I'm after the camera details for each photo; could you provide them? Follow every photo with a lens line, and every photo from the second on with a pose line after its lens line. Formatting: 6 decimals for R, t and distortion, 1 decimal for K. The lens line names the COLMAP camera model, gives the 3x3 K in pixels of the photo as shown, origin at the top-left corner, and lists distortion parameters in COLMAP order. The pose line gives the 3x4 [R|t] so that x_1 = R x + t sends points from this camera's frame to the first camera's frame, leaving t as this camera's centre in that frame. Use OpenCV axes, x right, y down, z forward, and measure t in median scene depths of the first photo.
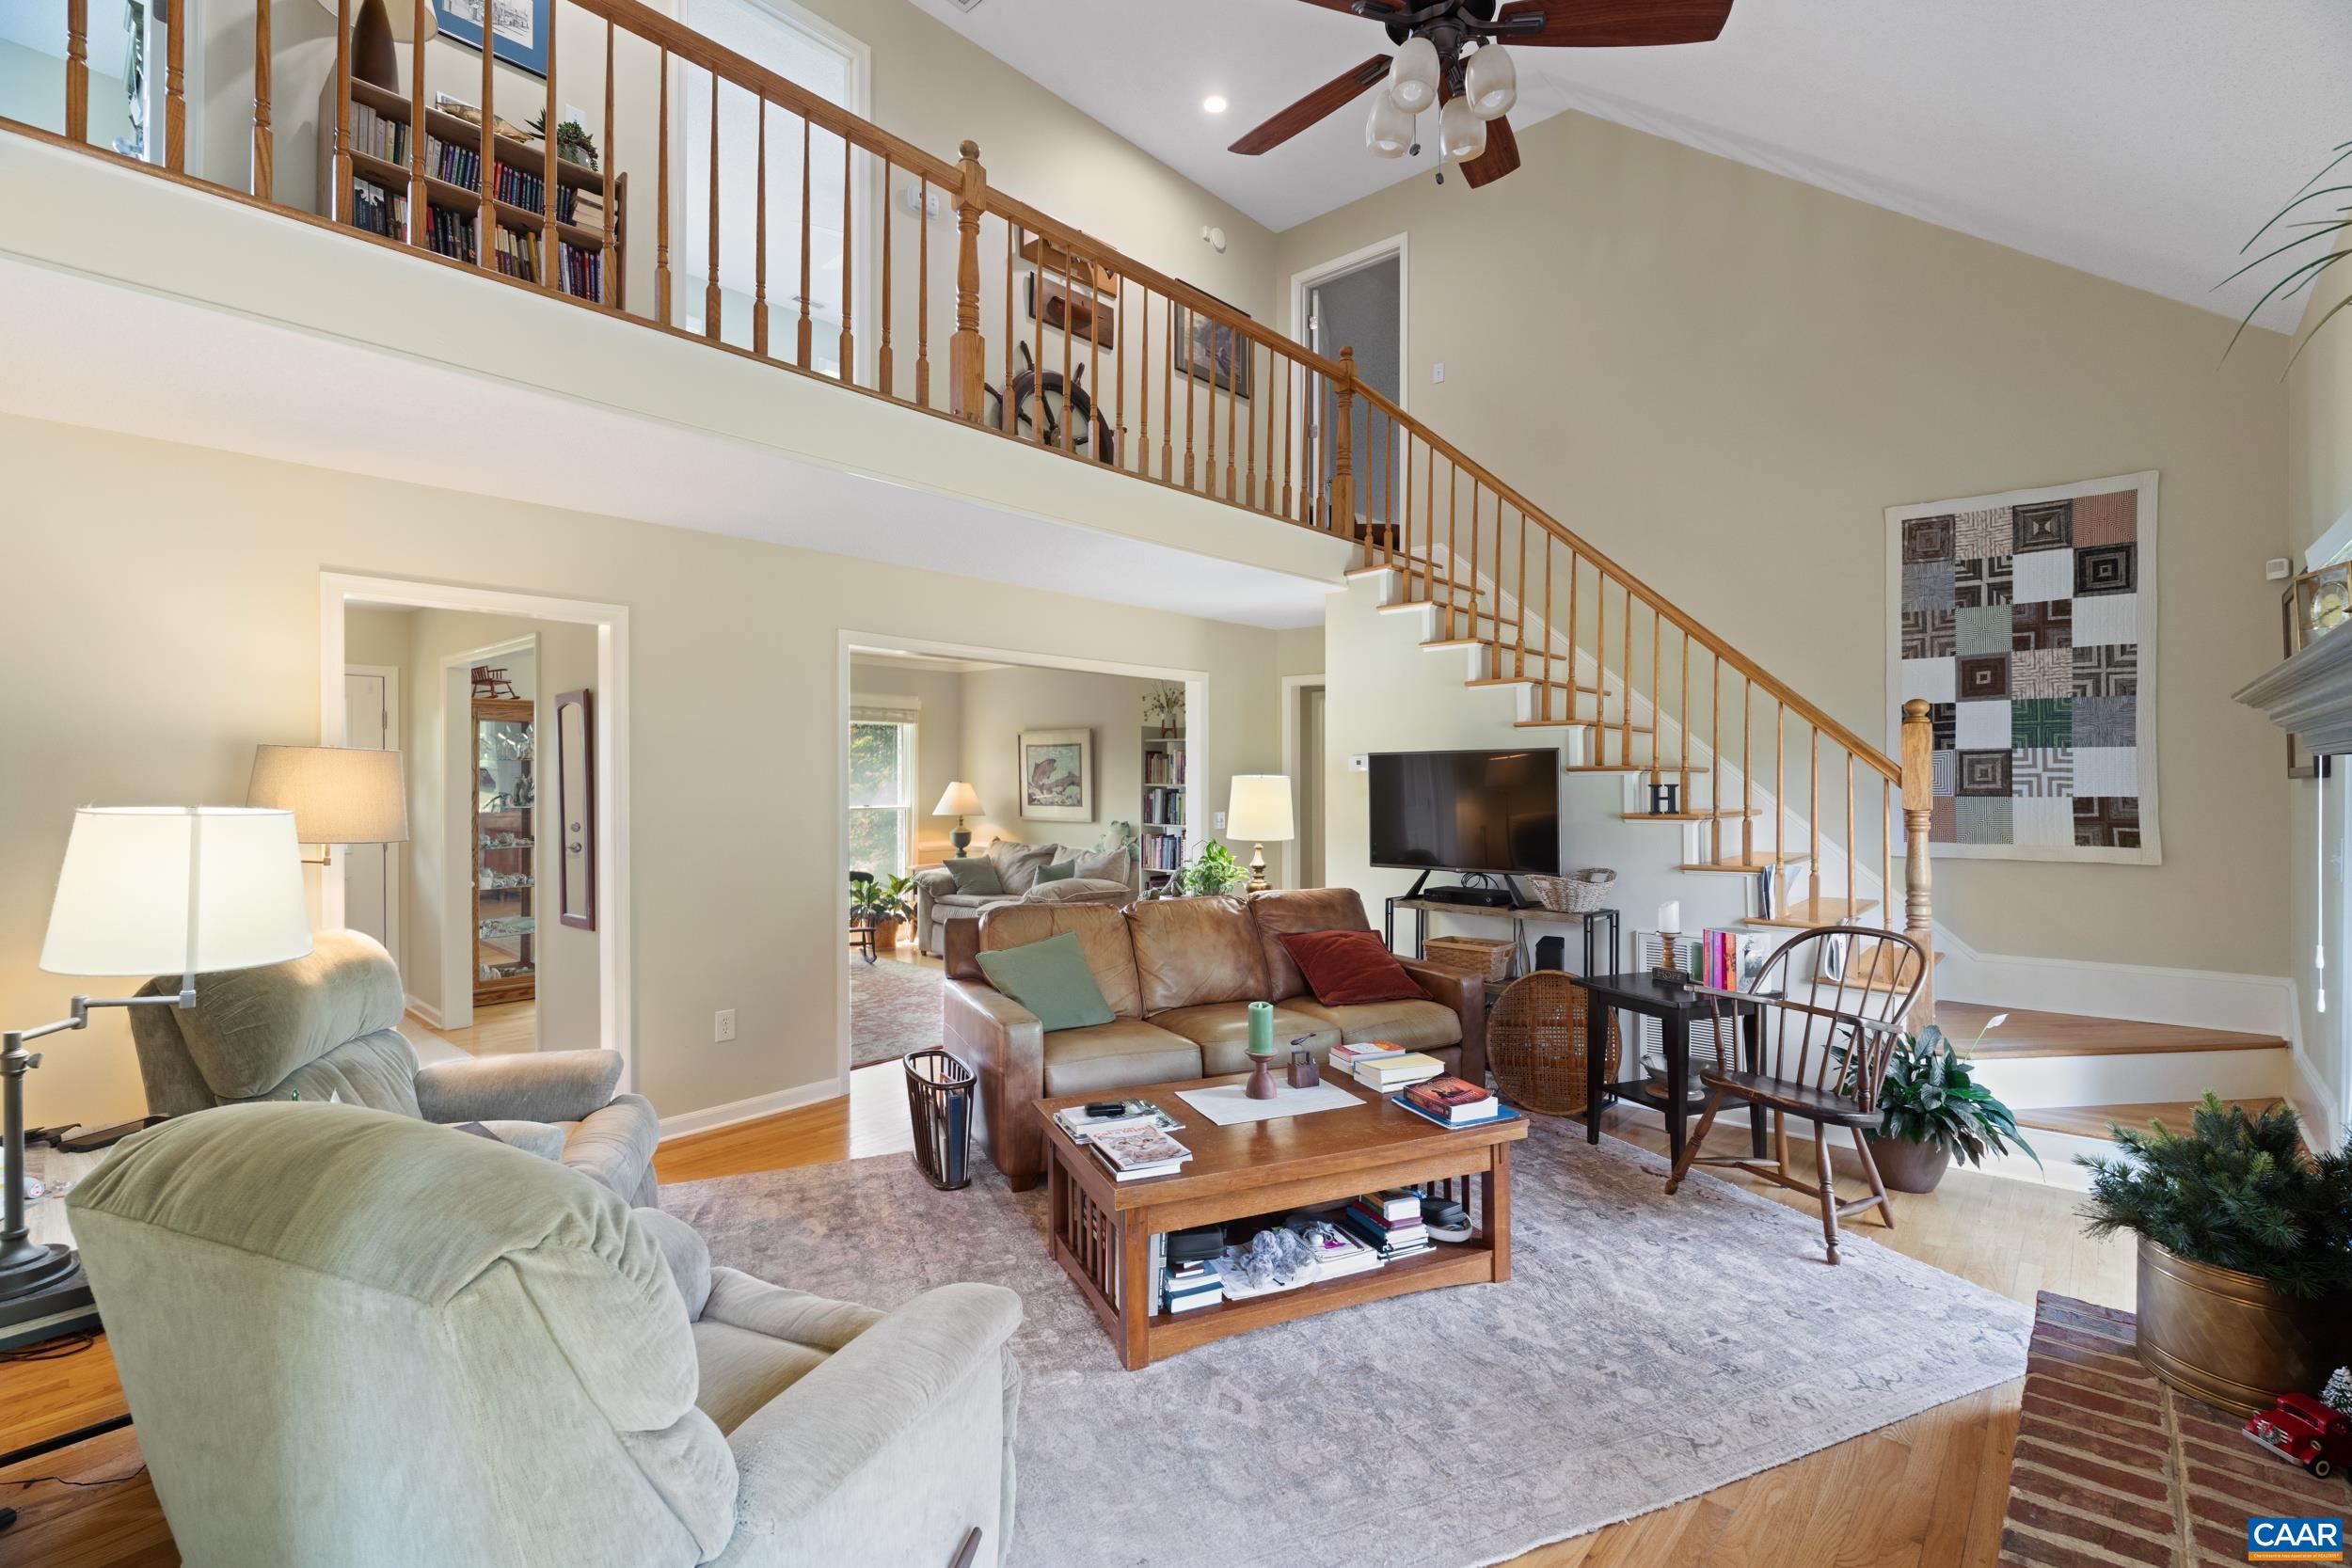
lens RADIAL K [[1024.1, 0, 1176.0], [0, 1024.1, 784.0], [0, 0, 1]] dist [0.013720, -0.000121]
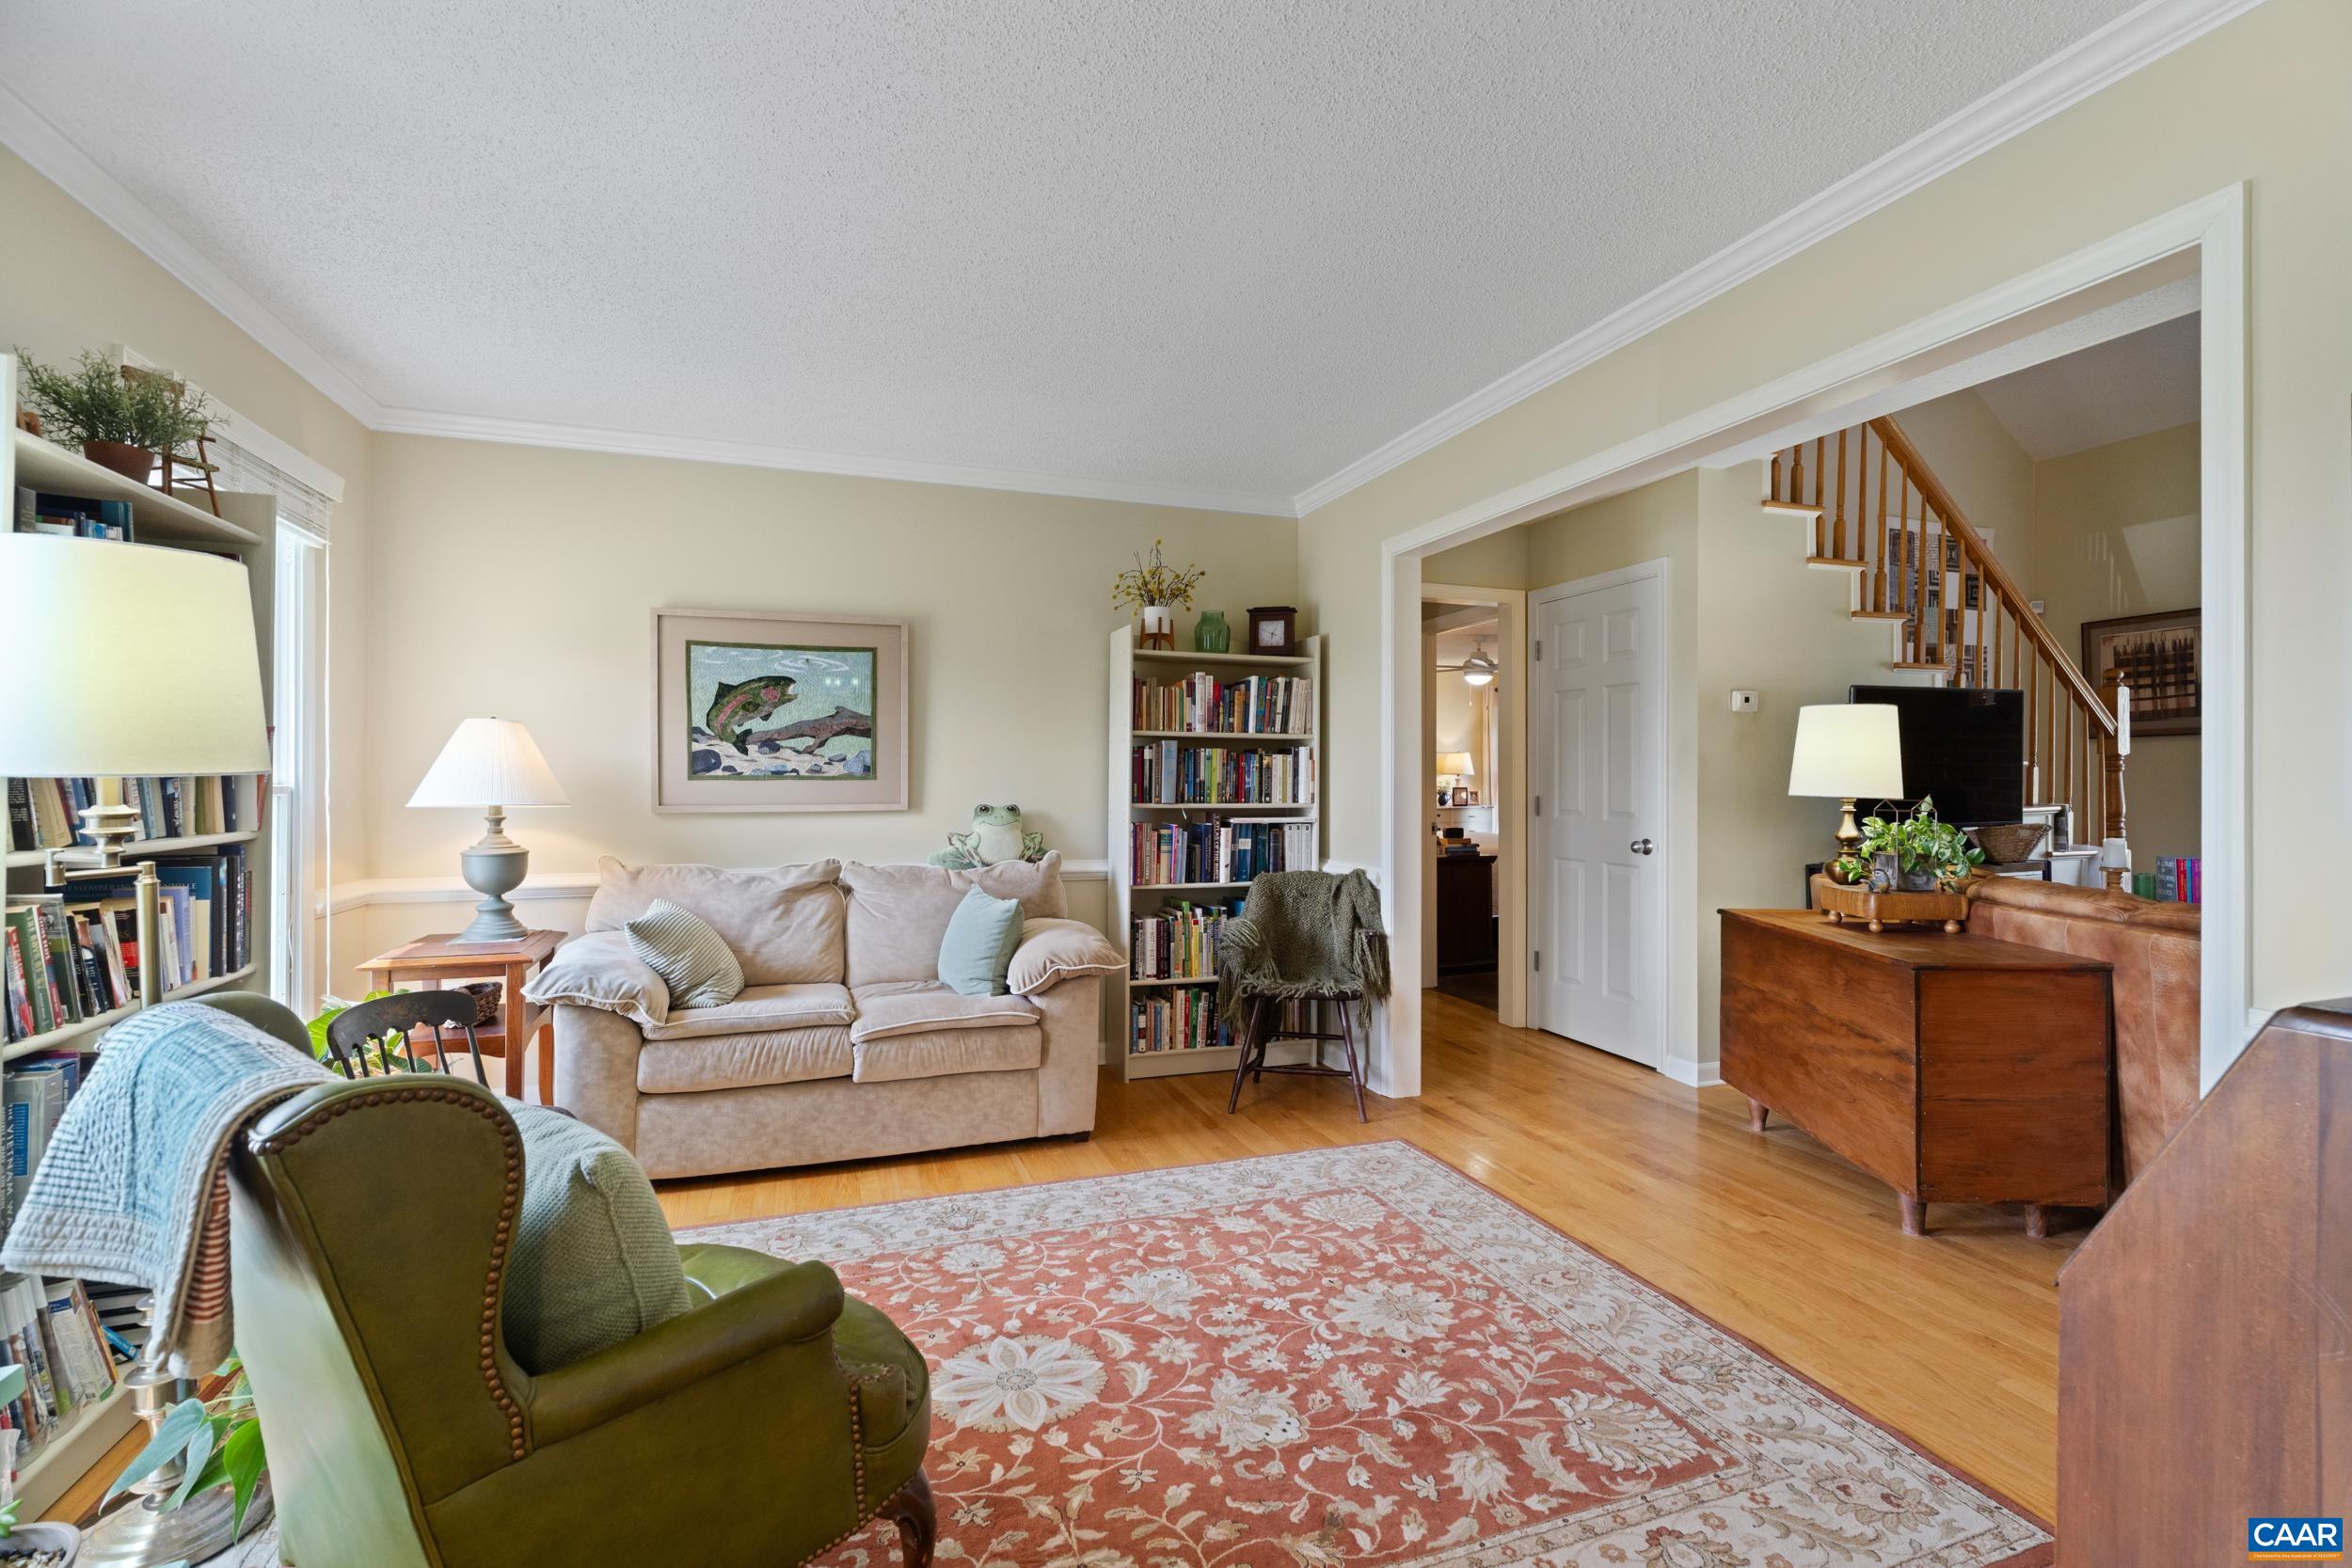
lens RADIAL K [[1024.1, 0, 1176.0], [0, 1024.1, 784.0], [0, 0, 1]] dist [0.013720, -0.000121]
pose [[0.479959, -0.005506, 0.877274, -0.776639], [0.006073, 0.999977, 0.002954, 0.041012], [-0.877270, 0.003909, 0.479982, 1.123358]]
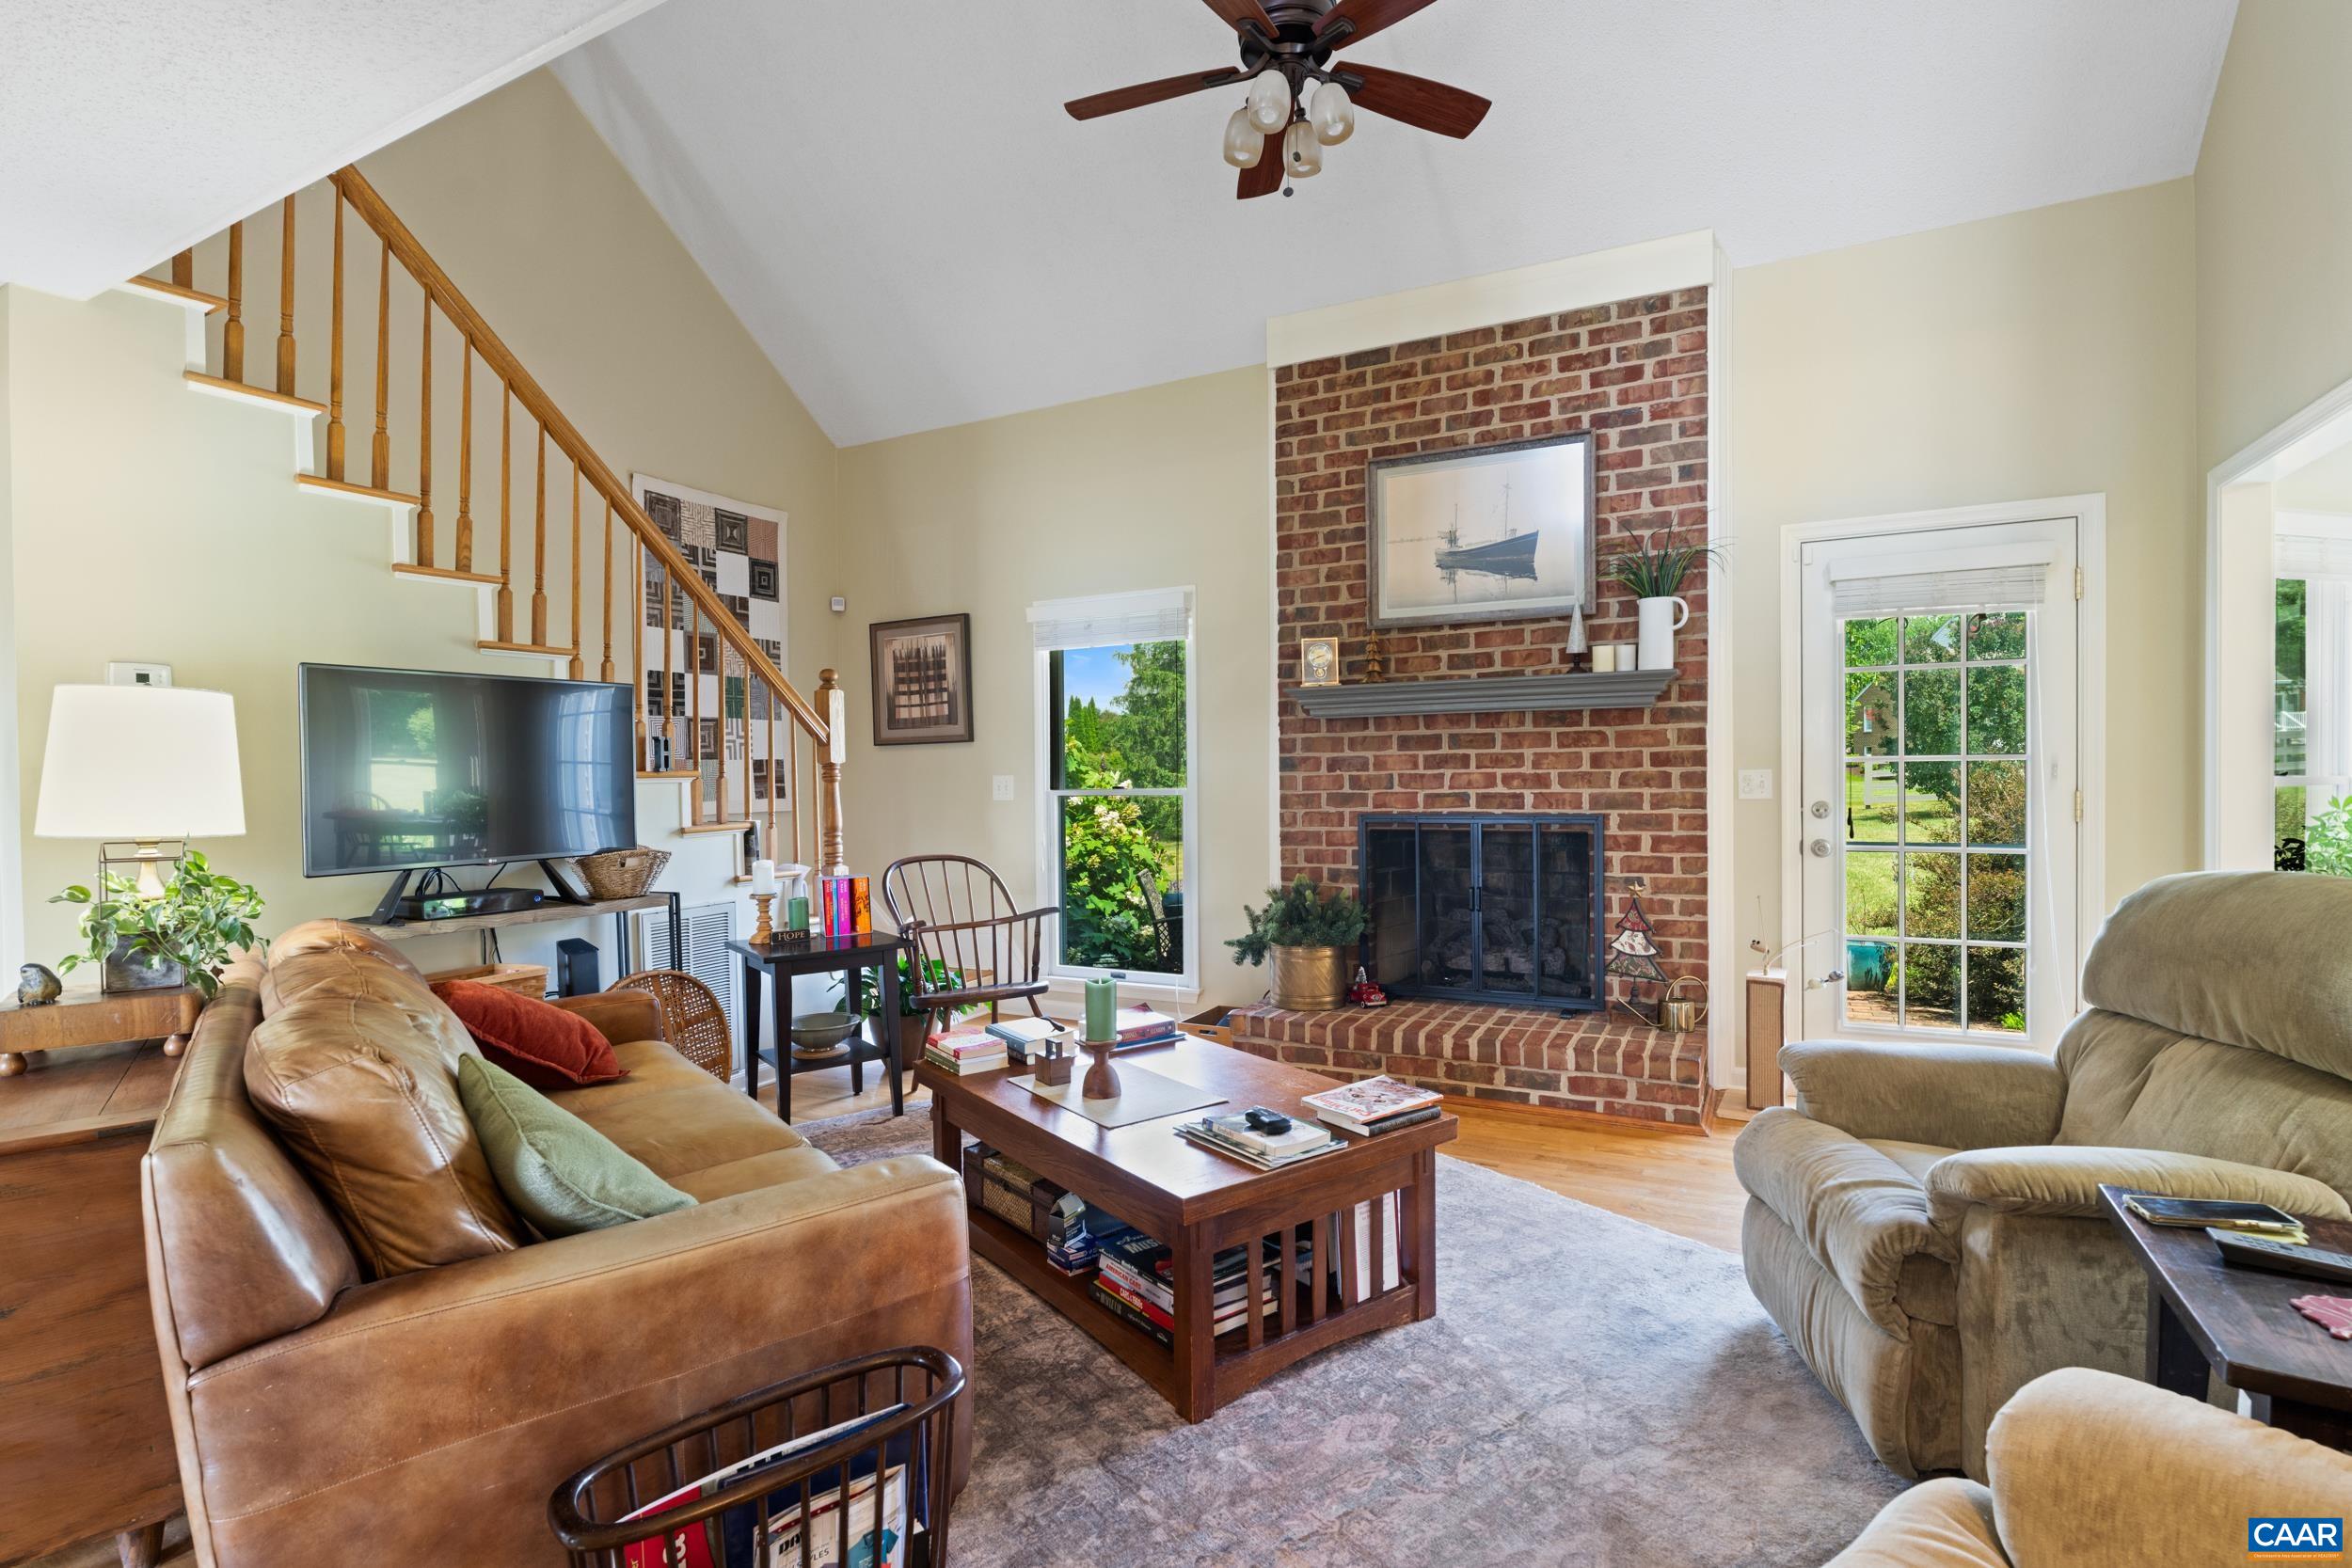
lens RADIAL K [[1138.1, 0, 1176.0], [0, 1138.1, 784.0], [0, 0, 1]] dist [0.000069, 0.000098]
pose [[-0.234717, -0.000717, 0.972063, -0.502674], [0.023104, 0.999713, 0.006317, 0.039996], [-0.971789, 0.023941, -0.234634, 0.735838]]
